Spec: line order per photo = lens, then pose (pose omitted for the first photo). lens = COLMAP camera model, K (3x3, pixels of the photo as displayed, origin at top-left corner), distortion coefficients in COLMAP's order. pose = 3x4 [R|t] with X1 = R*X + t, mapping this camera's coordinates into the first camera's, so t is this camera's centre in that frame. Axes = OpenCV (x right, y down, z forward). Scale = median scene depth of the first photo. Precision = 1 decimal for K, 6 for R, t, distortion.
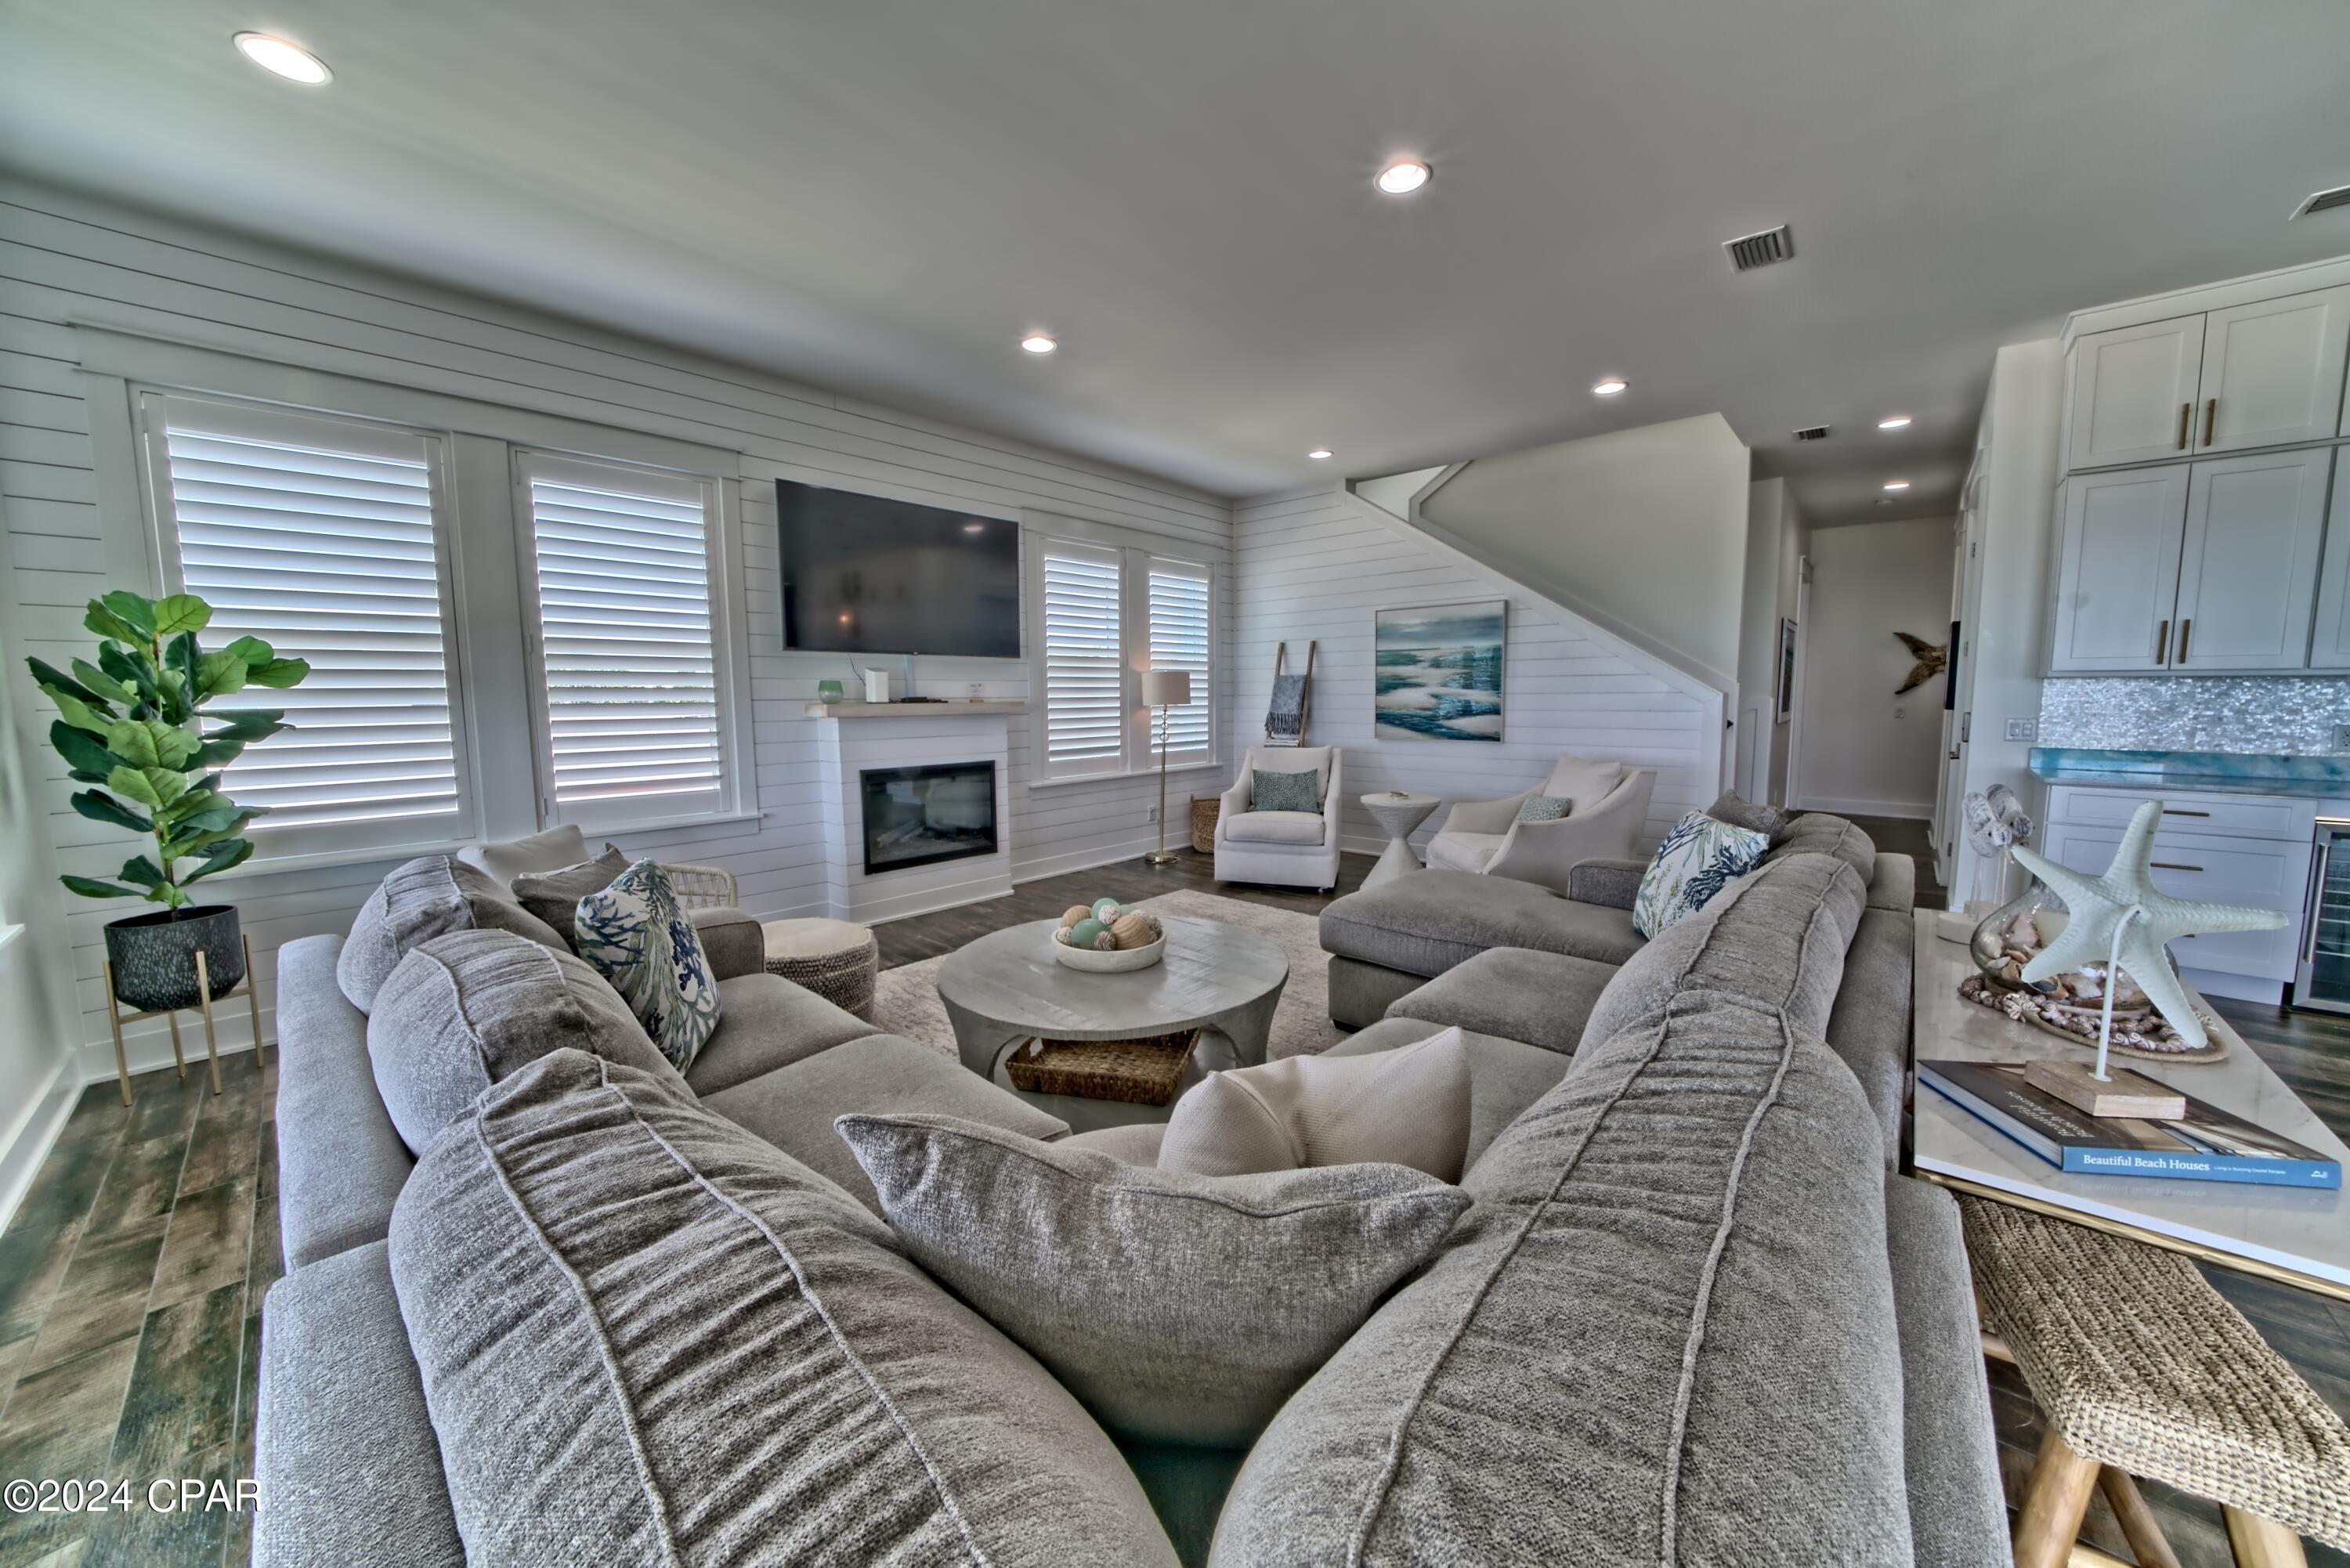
lens RADIAL K [[812.0, 0, 1176.3], [0, 812.0, 775.4], [0, 0, 1]] dist [-0.026063, 0.003258]
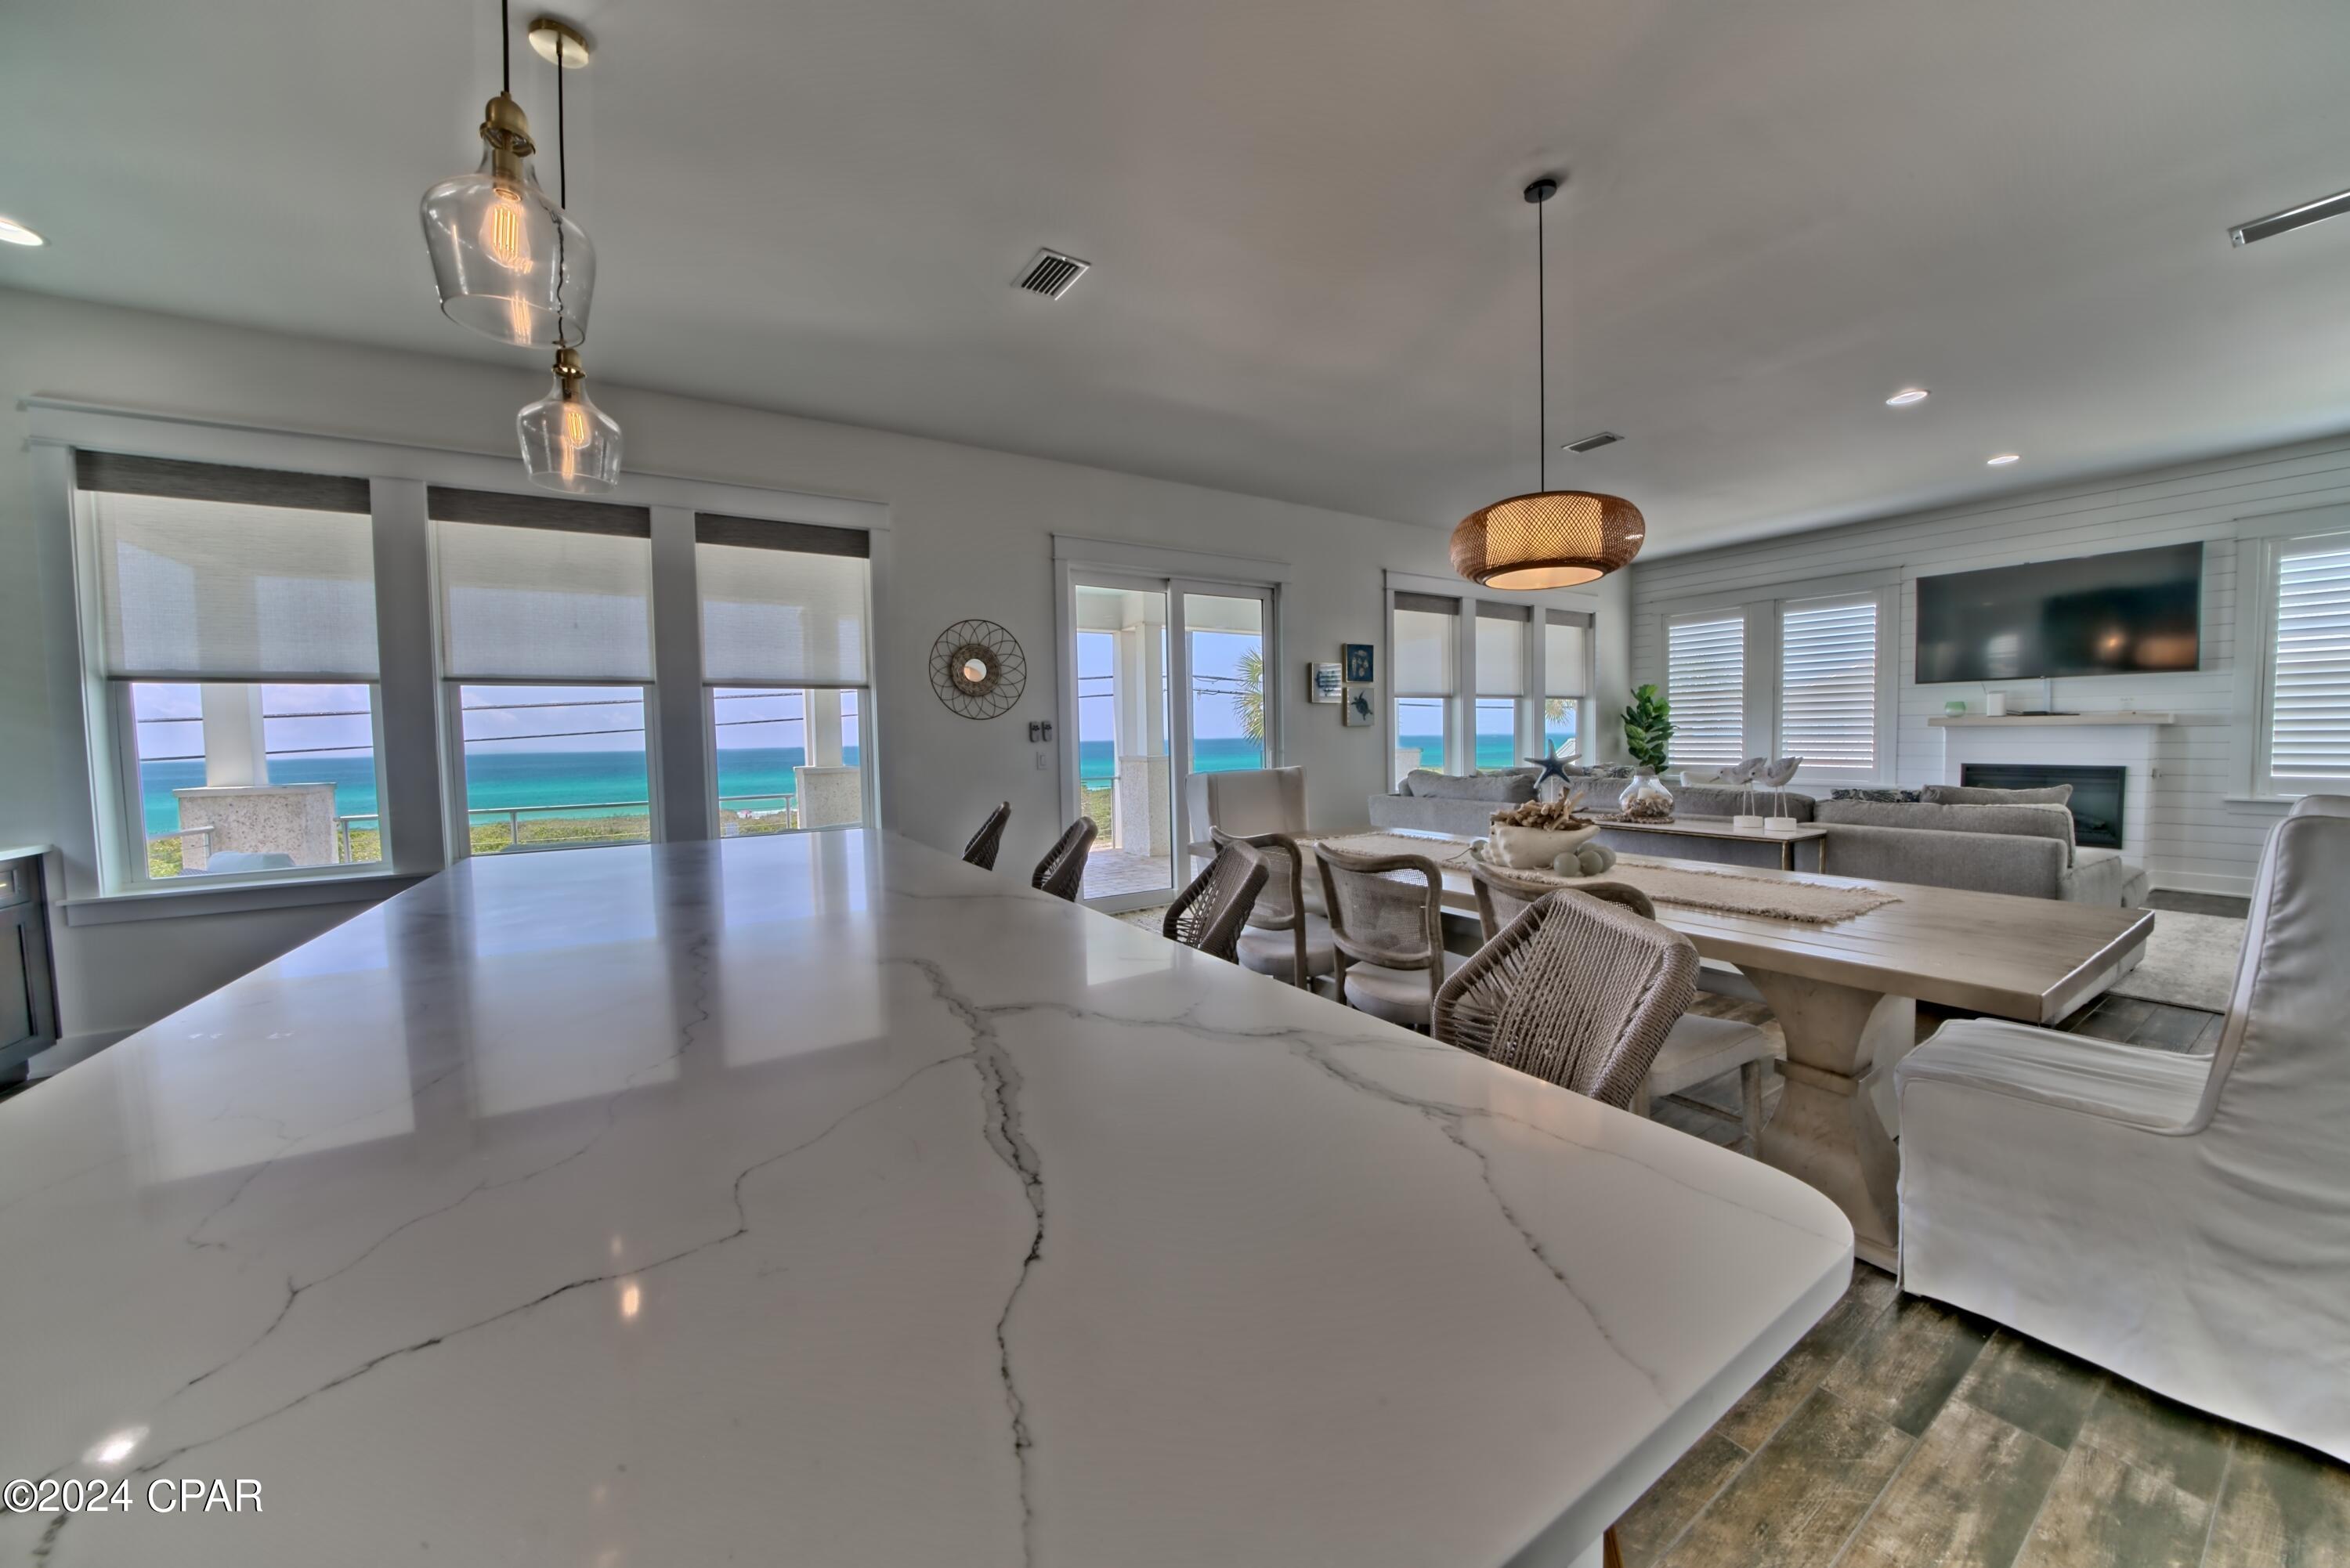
lens RADIAL K [[812.0, 0, 1176.3], [0, 812.0, 775.4], [0, 0, 1]] dist [-0.026063, 0.003258]
pose [[-0.276026, 0.059718, -0.959293, 1.351675], [-0.075410, 0.993646, 0.083555, 0.002427], [0.958187, 0.095404, -0.269769, 0.044820]]
